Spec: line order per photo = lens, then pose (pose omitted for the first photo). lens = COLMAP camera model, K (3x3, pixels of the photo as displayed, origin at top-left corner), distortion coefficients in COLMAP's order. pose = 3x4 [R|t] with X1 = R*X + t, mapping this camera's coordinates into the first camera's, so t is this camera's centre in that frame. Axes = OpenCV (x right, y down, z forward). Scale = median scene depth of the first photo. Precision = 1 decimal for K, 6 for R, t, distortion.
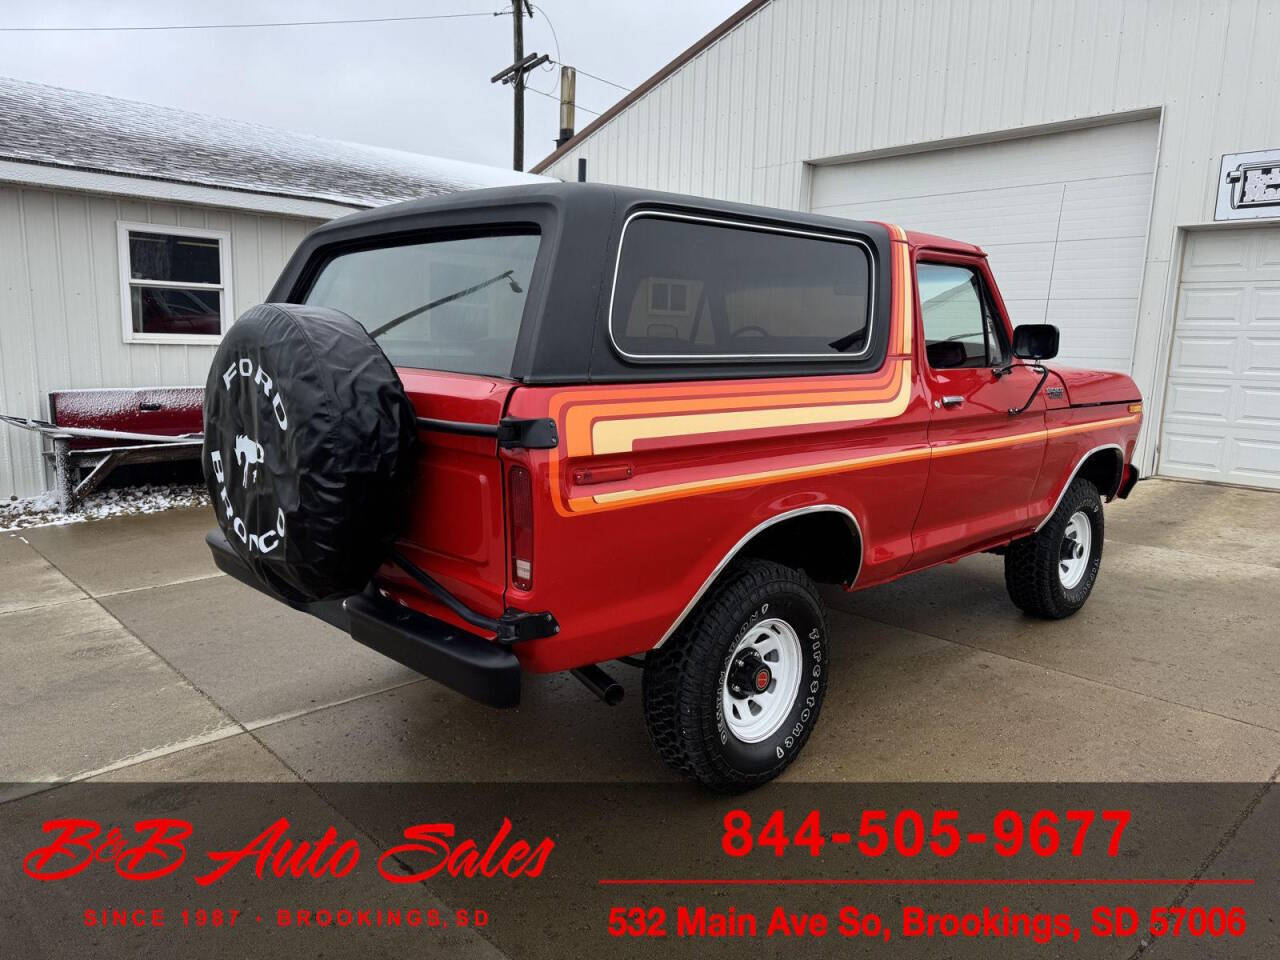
lens RADIAL K [[912.6, 0, 651.5], [0, 912.6, 484.9], [0, 0, 1]] dist [0.036089, -0.021980]
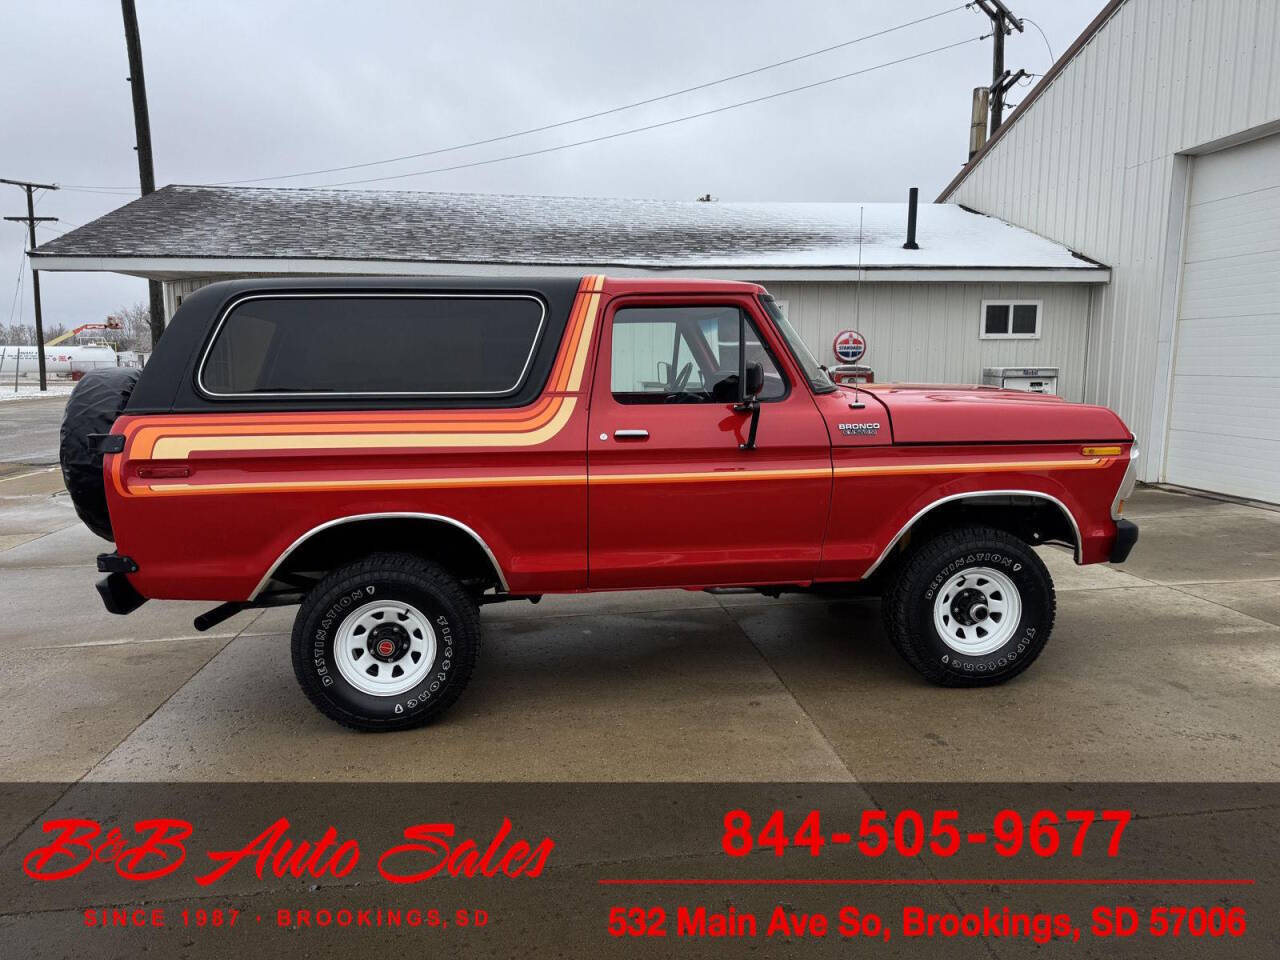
lens RADIAL K [[912.6, 0, 643.1], [0, 912.6, 478.8], [0, 0, 1]] dist [0.036089, -0.021980]
pose [[0.799870, 0.050257, -0.598065, 0.838987], [-0.072819, 0.997253, -0.013588, -0.021439], [0.595739, 0.054419, 0.801333, 0.128871]]
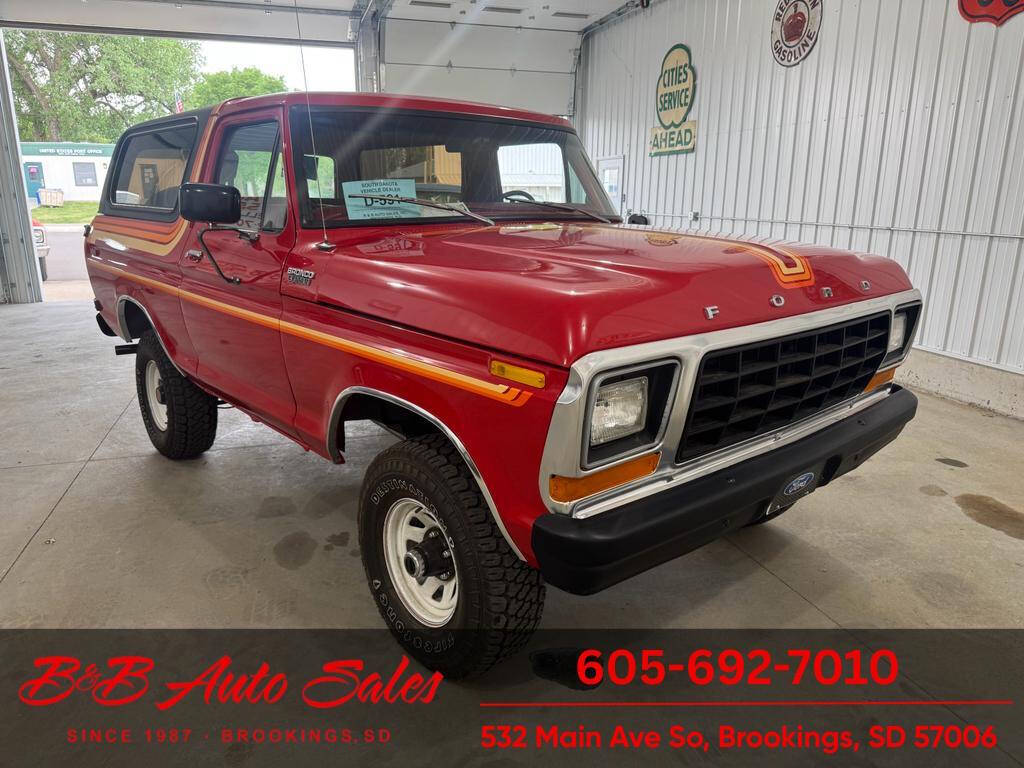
lens RADIAL K [[730.1, 0, 508.0], [0, 730.1, 386.1], [0, 0, 1]] dist [0.036089, -0.021980]
pose [[-0.060702, 0.238534, -0.969235, 1.043300], [-0.178670, 0.952746, 0.245665, -0.194342], [0.982035, 0.188085, -0.015215, 1.212933]]
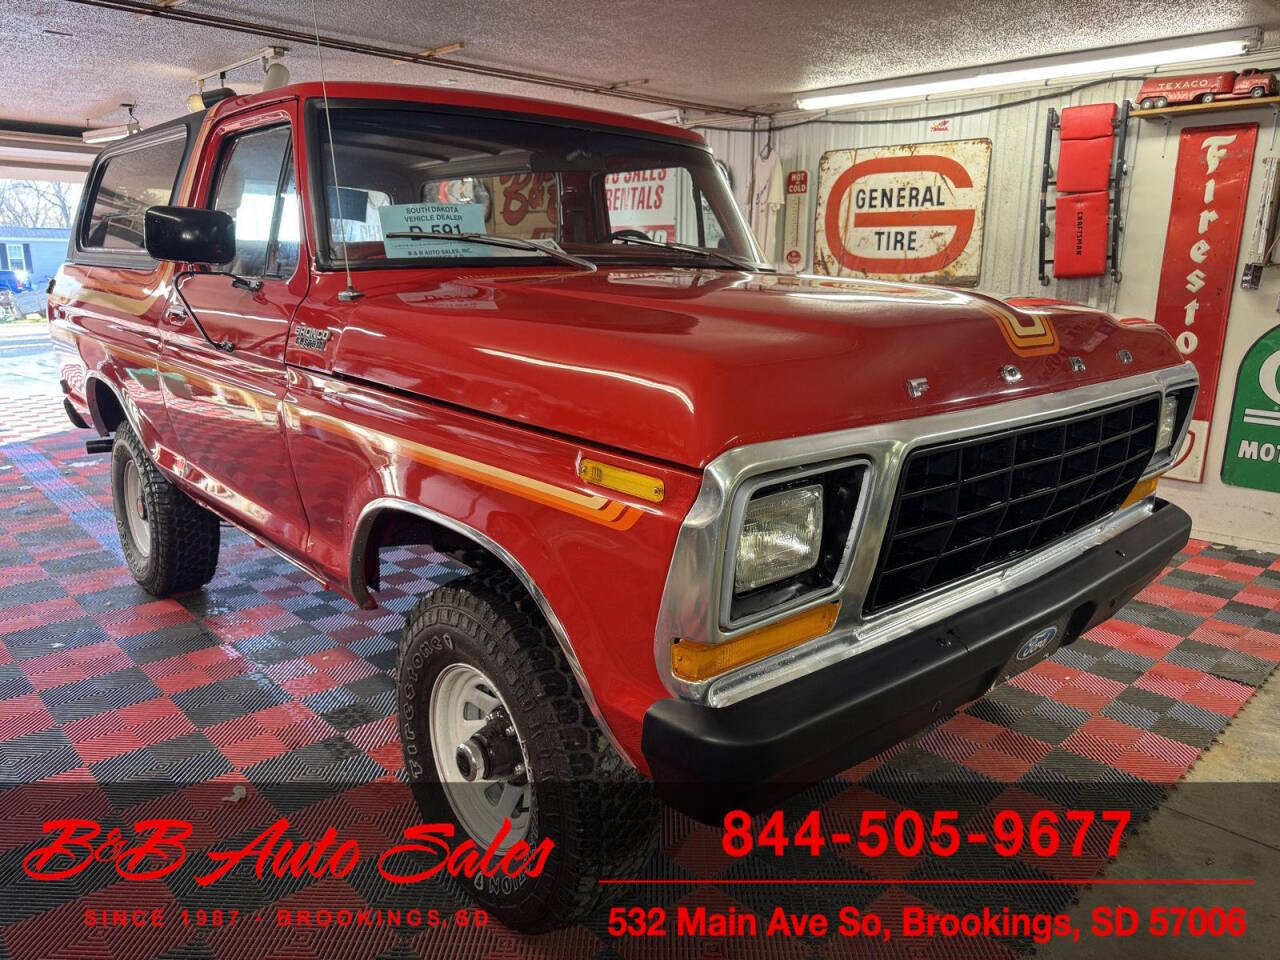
lens RADIAL K [[912.6, 0, 638.7], [0, 912.6, 484.6], [0, 0, 1]] dist [0.036089, -0.021980]
pose [[-0.048506, 0.223924, -0.973399, 0.964947], [-0.185704, 0.955532, 0.229068, -0.176166], [0.981408, 0.191876, -0.004765, 1.218552]]
